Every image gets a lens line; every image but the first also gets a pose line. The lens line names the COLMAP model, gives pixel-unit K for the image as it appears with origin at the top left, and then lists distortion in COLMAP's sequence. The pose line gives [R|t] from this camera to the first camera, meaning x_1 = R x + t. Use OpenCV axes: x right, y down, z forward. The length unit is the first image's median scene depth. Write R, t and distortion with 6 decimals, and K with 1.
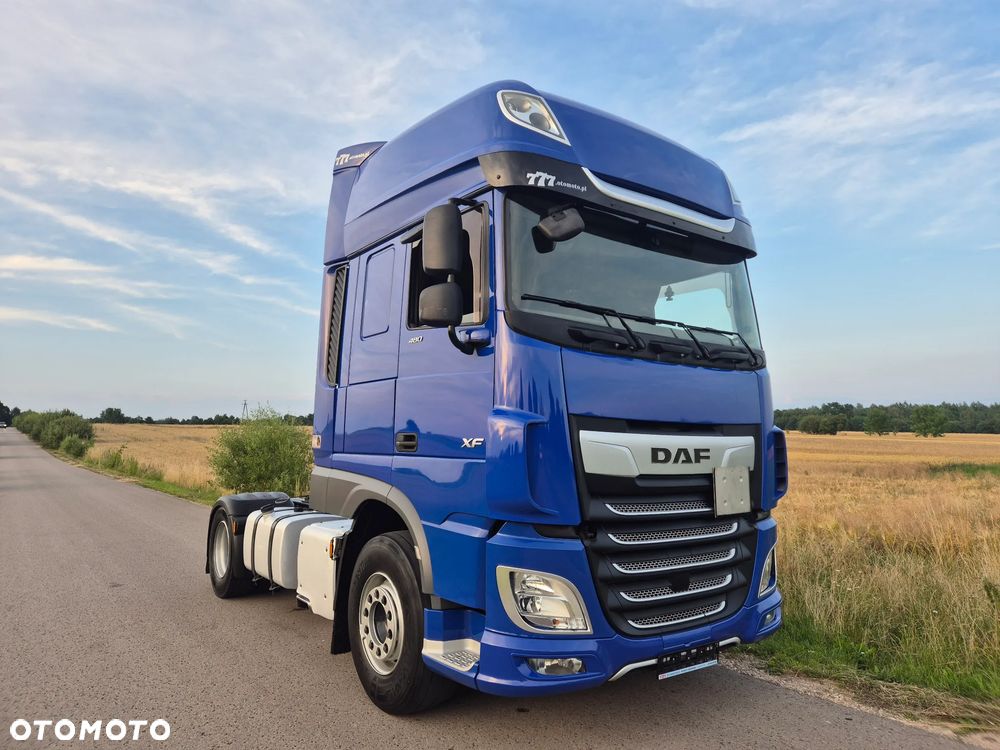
lens RADIAL K [[672.2, 0, 497.4], [0, 672.2, 357.6], [0, 0, 1]] dist [0.067910, -0.058755]
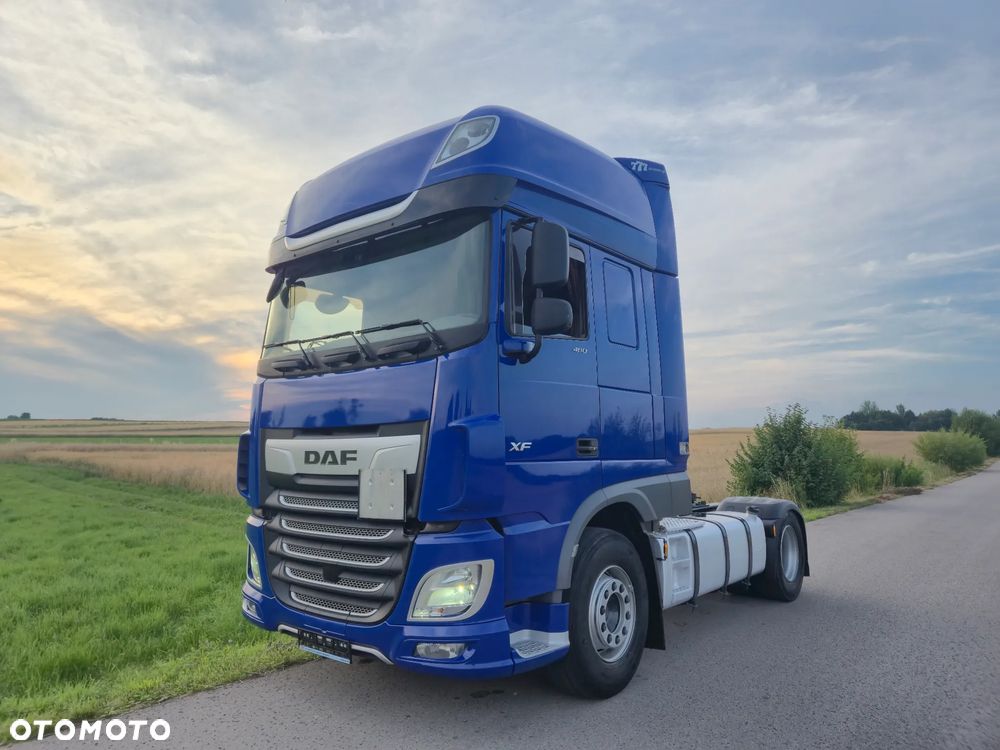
lens RADIAL K [[686.1, 0, 525.2], [0, 686.1, 369.3], [0, 0, 1]] dist [0.081979, -0.069966]
pose [[0.256762, -0.128027, -0.957957, 1.388907], [0.128975, 0.986861, -0.097321, 0.149665], [0.957830, -0.098564, 0.269901, 0.986658]]
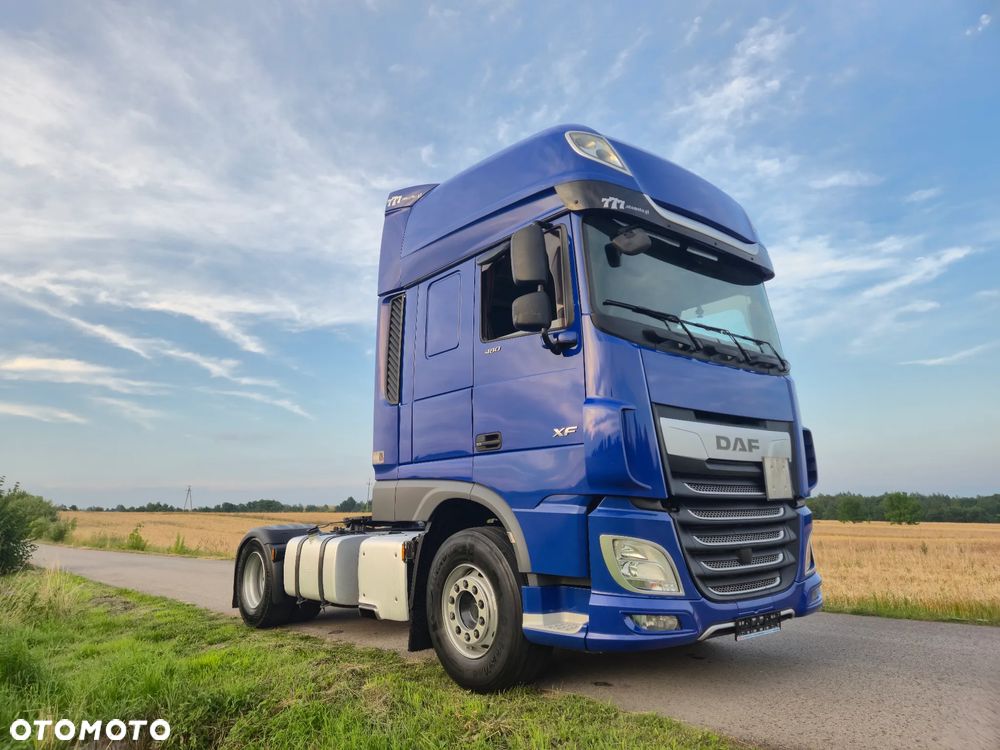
lens RADIAL K [[671.1, 0, 474.8], [0, 671.1, 373.3], [0, 0, 1]] dist [0.076304, -0.070522]
pose [[0.998317, -0.023422, 0.053044, -0.217053], [0.027168, 0.997103, -0.071049, 0.092754], [-0.051226, 0.072371, 0.996061, -0.110032]]
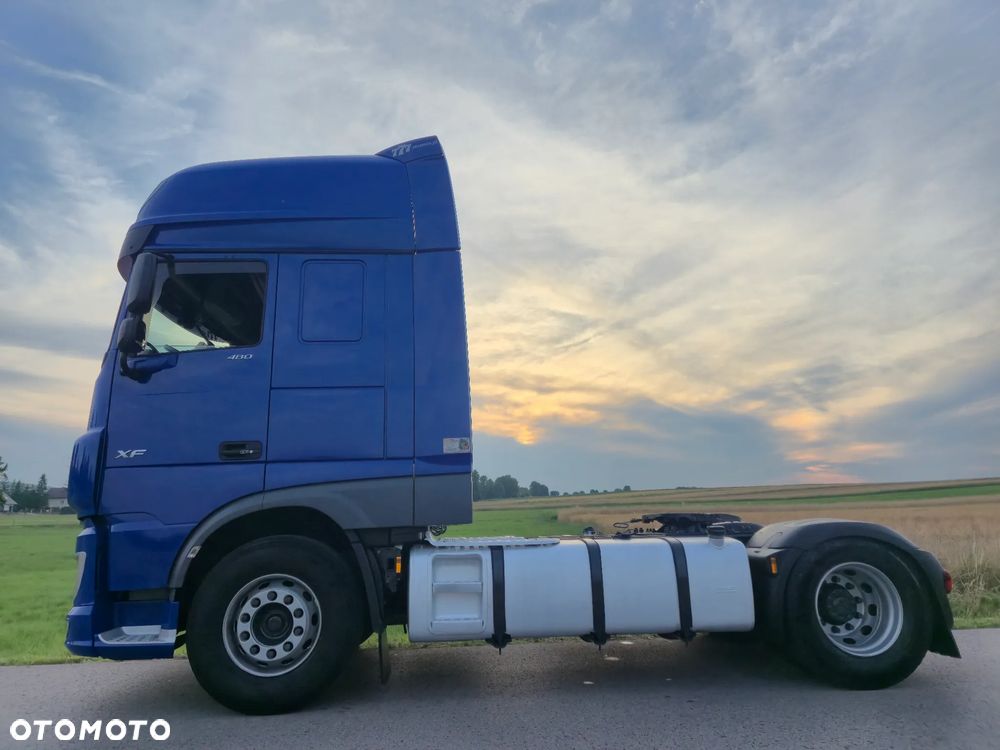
lens RADIAL K [[684.9, 0, 497.9], [0, 684.9, 369.7], [0, 0, 1]] dist [0.079503, -0.071318]
pose [[-0.546601, -0.183899, -0.816951, 1.053806], [0.127144, 0.946051, -0.298029, 0.438587], [0.827685, -0.266774, -0.493731, 2.291504]]
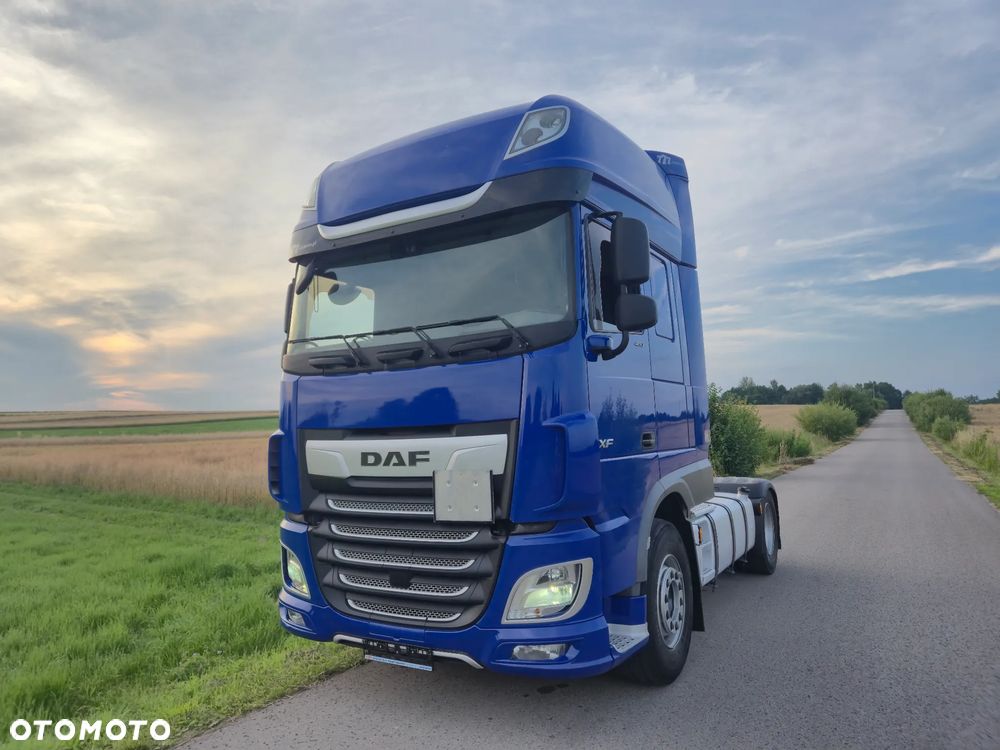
lens RADIAL K [[686.1, 0, 525.2], [0, 686.1, 369.3], [0, 0, 1]] dist [0.081979, -0.069966]
pose [[0.398842, -0.105587, -0.910921, 1.291903], [0.151888, 0.987235, -0.047930, 0.088270], [0.904353, -0.119241, 0.409788, 0.743908]]
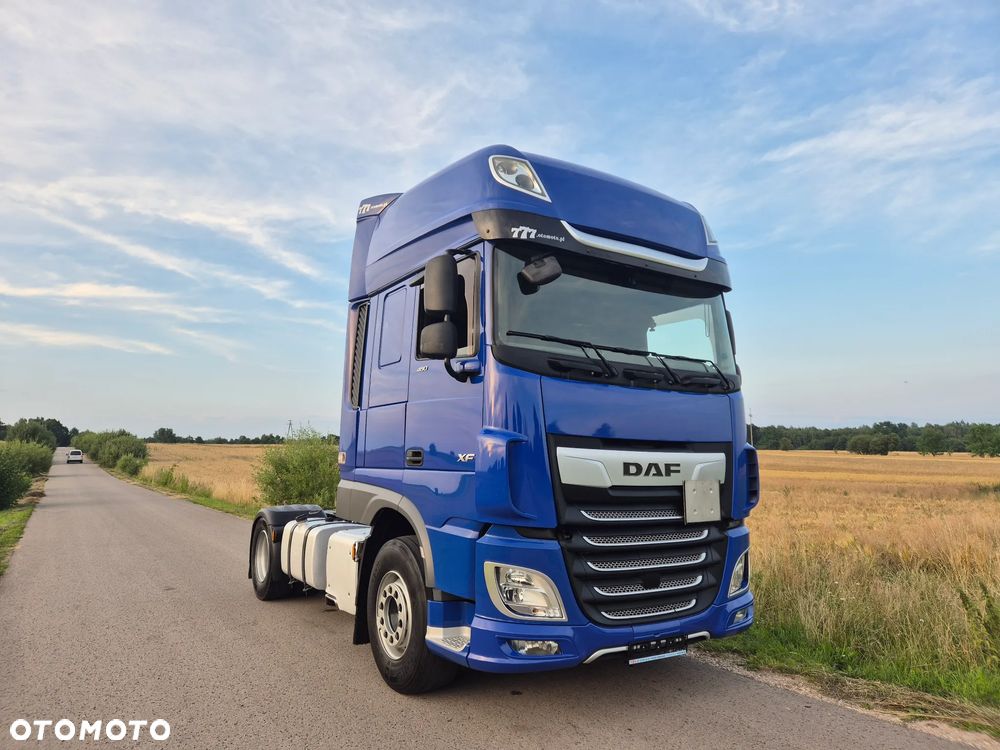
lens RADIAL K [[670.9, 0, 497.5], [0, 670.9, 366.7], [0, 0, 1]] dist [0.072165, -0.067620]
pose [[0.998275, -0.006961, -0.058294, 0.076761], [0.006053, 0.999858, -0.015748, -0.011612], [0.058396, 0.015368, 0.998175, -0.148851]]
